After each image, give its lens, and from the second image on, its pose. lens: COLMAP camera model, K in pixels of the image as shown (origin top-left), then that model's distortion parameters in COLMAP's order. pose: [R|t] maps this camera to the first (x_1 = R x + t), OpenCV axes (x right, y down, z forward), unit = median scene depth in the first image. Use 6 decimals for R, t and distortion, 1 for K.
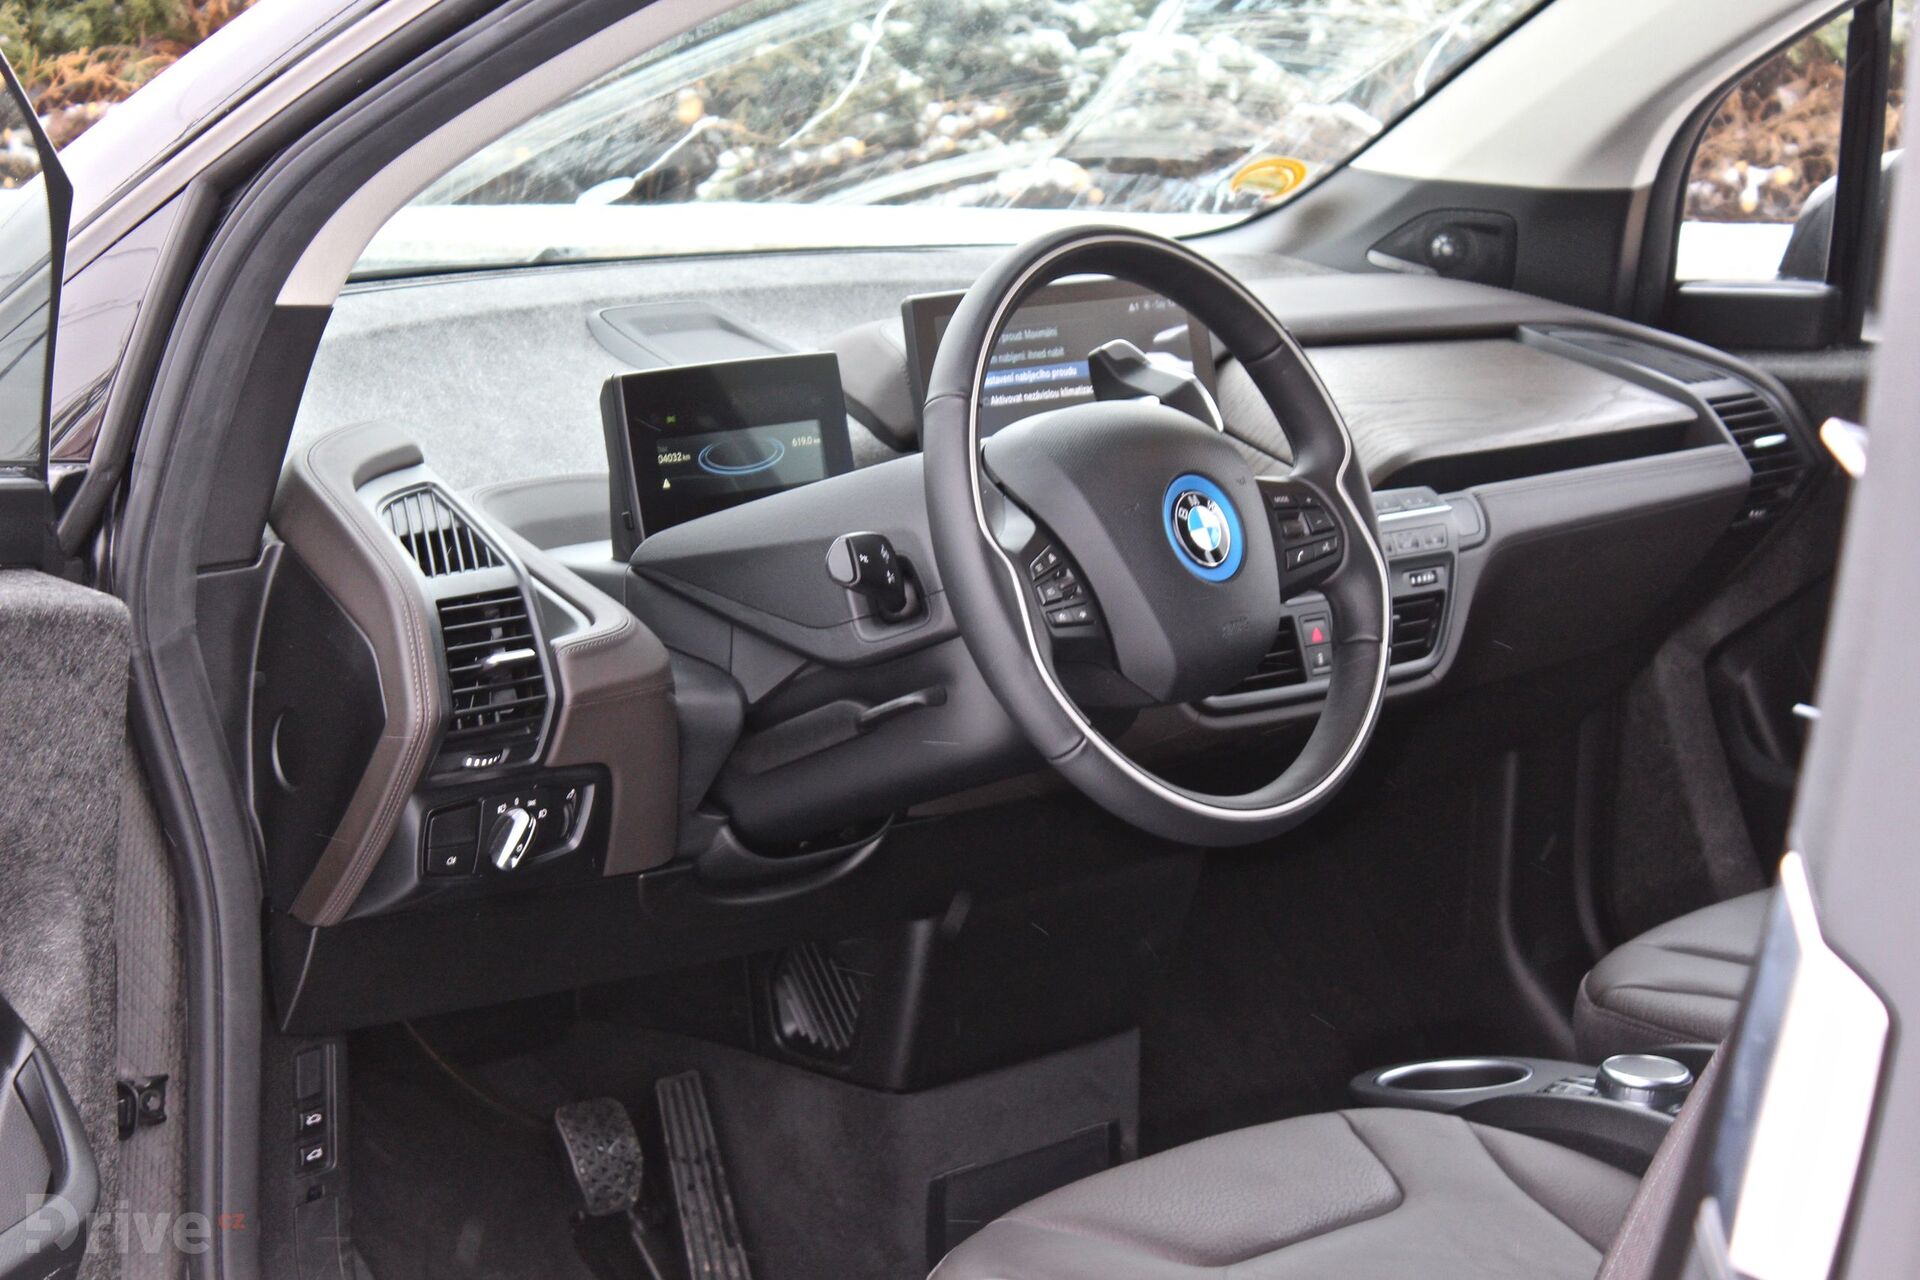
lens RADIAL K [[4631.7, 0, 989.5], [0, 4631.7, 643.9], [0, 0, 1]] dist [0.047967, 1.129382]
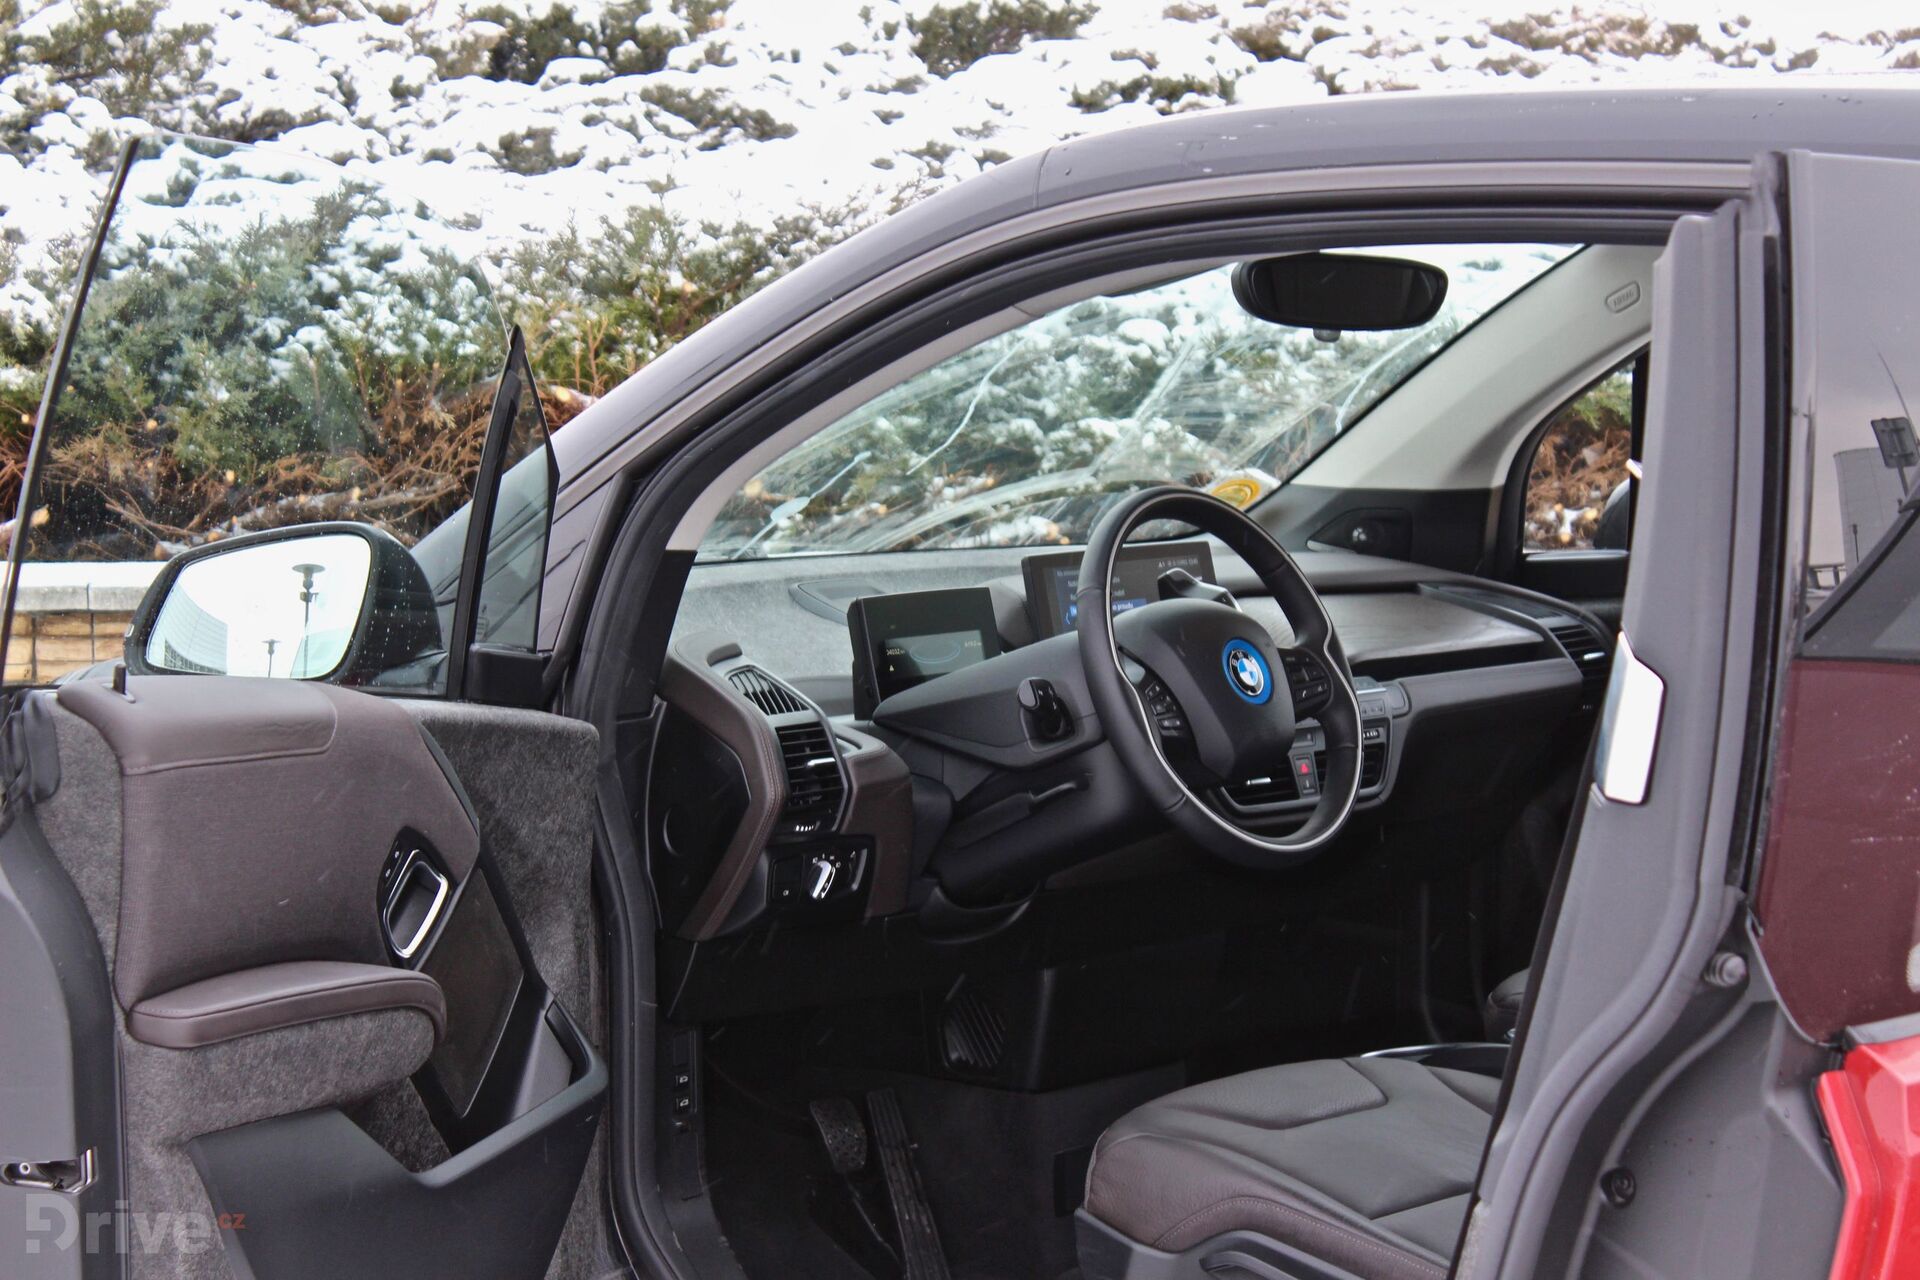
lens RADIAL K [[4631.7, 0, 989.5], [0, 4631.7, 643.9], [0, 0, 1]] dist [0.047967, 1.129382]
pose [[0.998663, -0.031489, 0.041002, -0.102518], [0.035401, 0.994511, -0.098462, 0.113876], [-0.037676, 0.099782, 0.994296, -0.557210]]
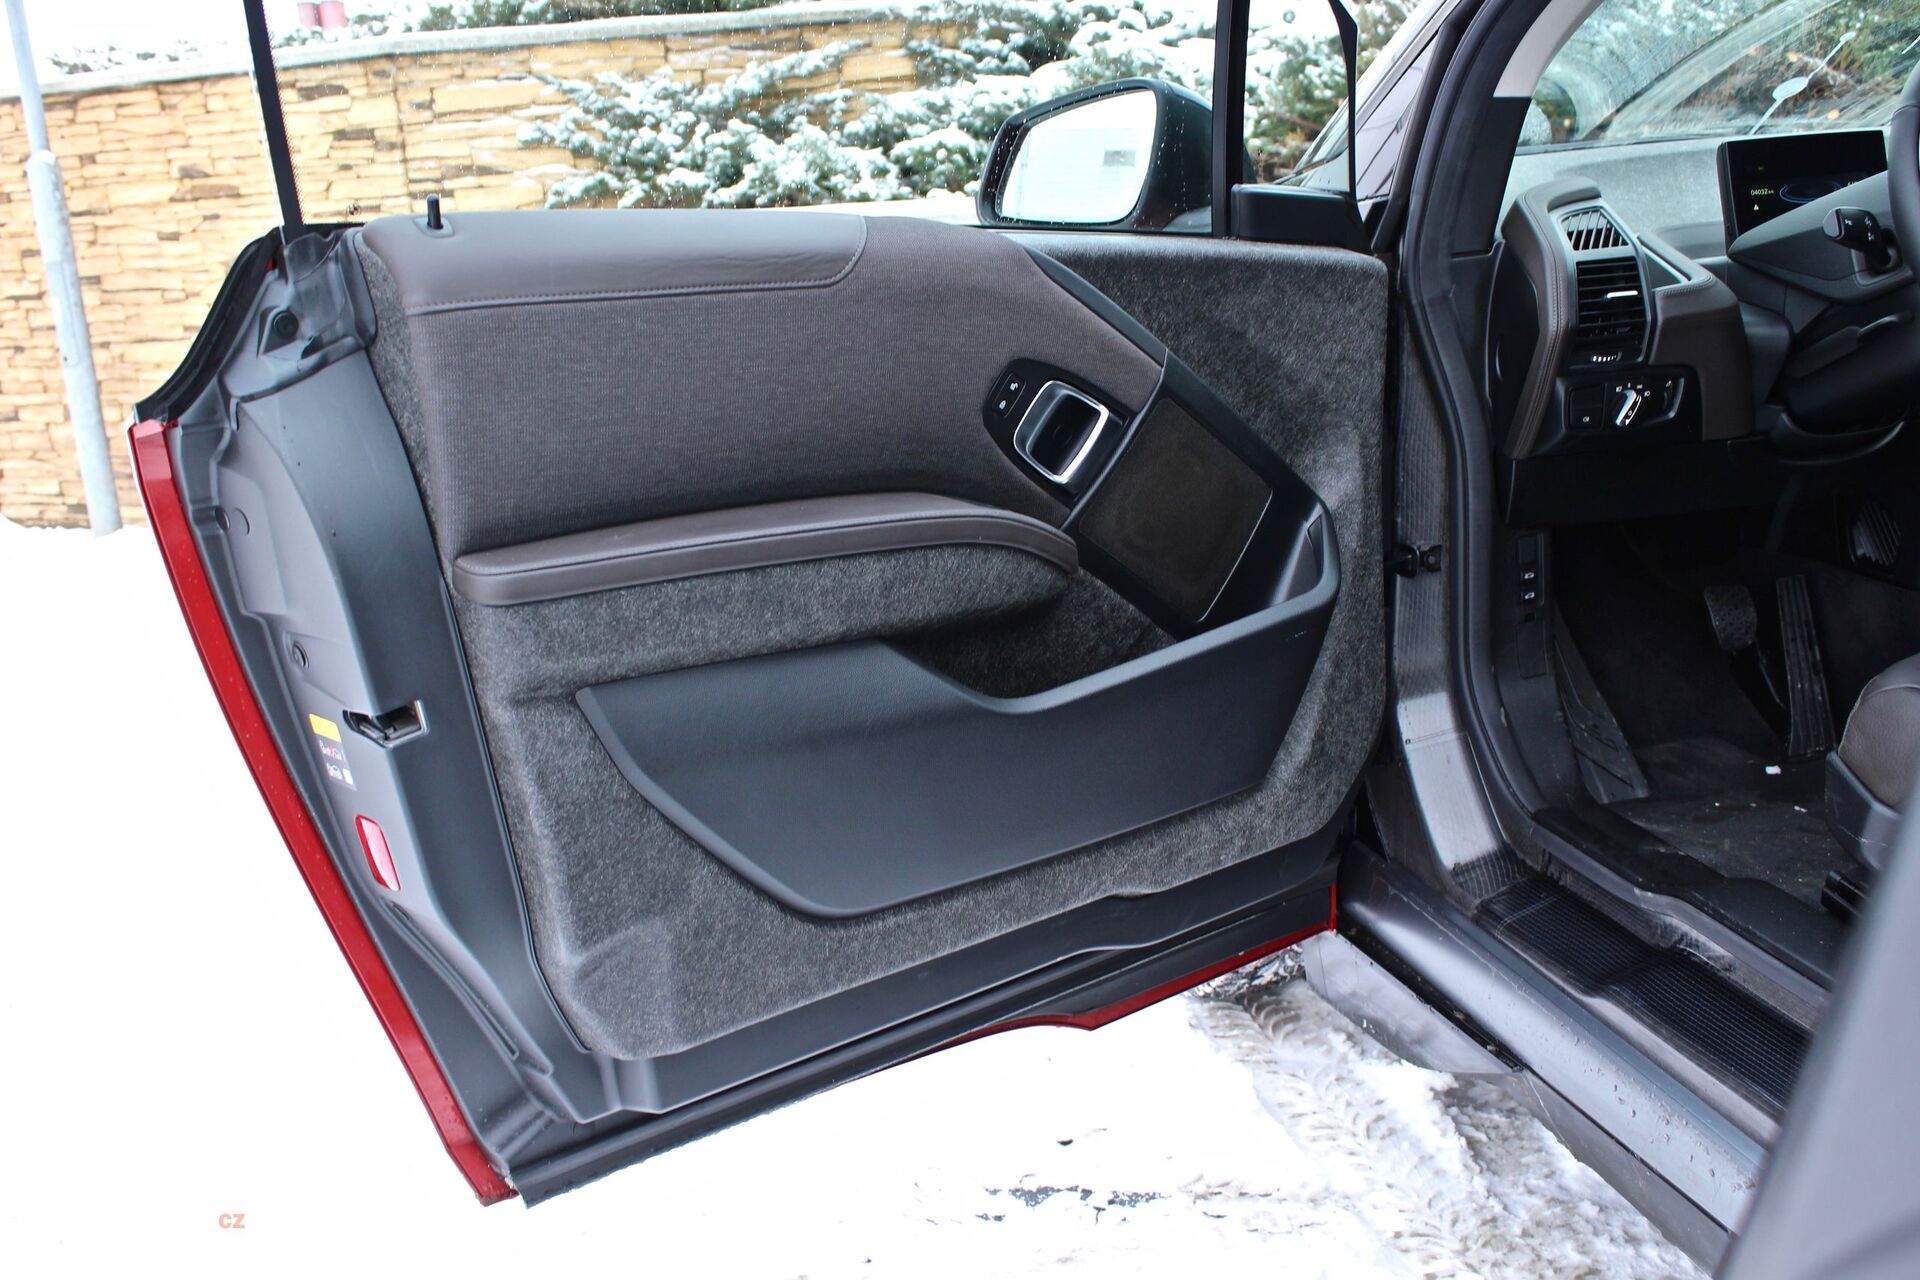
lens RADIAL K [[1841.3, 0, 960.0], [0, 1841.3, 640.0], [0, 0, 1]] dist [-0.125411, 0.107209]
pose [[0.822602, 0.059965, -0.565447, 0.070496], [-0.004114, 0.995026, 0.099535, 0.058441], [0.568602, -0.079551, 0.818757, 0.304307]]
